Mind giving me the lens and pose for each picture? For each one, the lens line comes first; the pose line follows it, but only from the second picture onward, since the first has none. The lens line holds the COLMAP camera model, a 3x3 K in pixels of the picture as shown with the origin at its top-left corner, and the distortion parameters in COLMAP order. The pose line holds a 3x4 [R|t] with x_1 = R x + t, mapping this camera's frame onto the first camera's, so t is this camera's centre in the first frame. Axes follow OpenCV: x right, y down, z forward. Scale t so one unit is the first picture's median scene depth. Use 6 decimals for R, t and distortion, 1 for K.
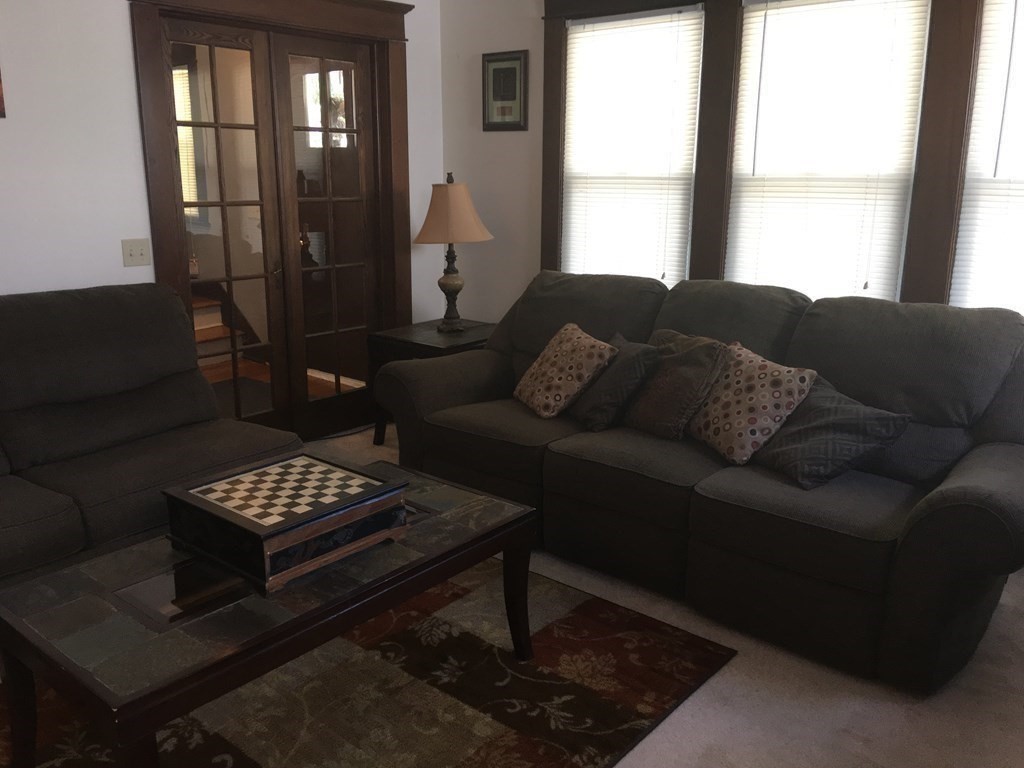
lens RADIAL K [[862.8, 0, 512.0], [0, 862.8, 384.0], [0, 0, 1]] dist [0.155191, -0.400168]
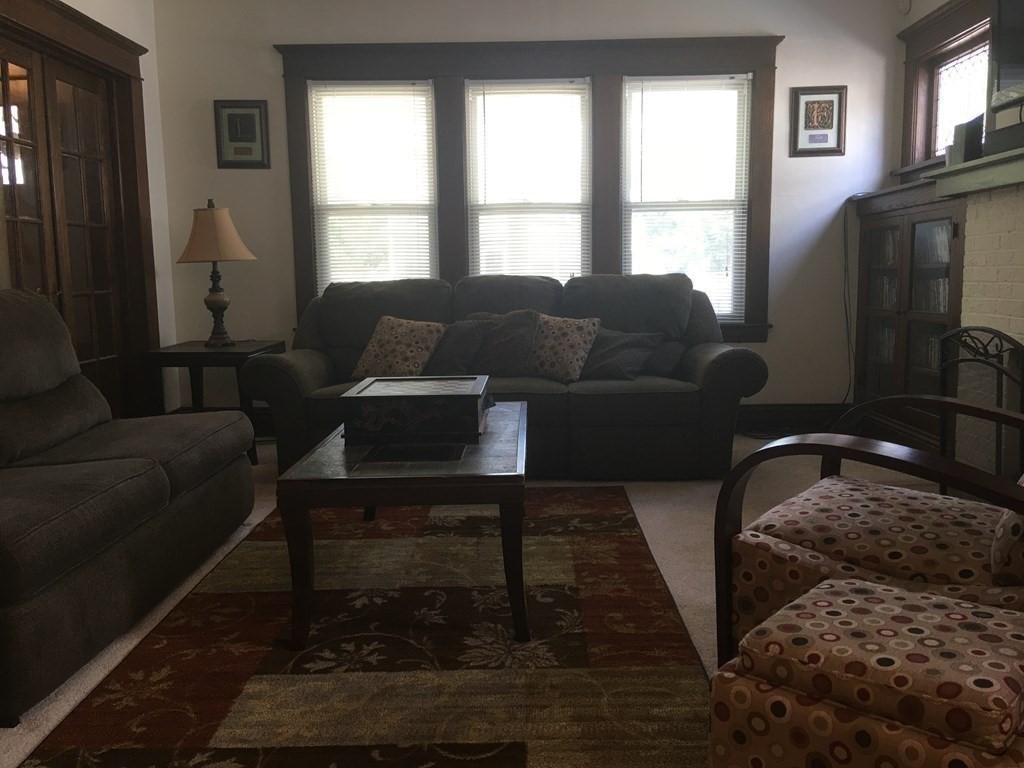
lens RADIAL K [[856.1, 0, 512.0], [0, 856.1, 384.0], [0, 0, 1]] dist [0.118515, -0.187526]
pose [[0.777626, -0.098841, 0.620909, -0.508318], [0.156845, 0.986839, -0.039341, 0.093844], [-0.608849, 0.127979, 0.782894, -0.065248]]
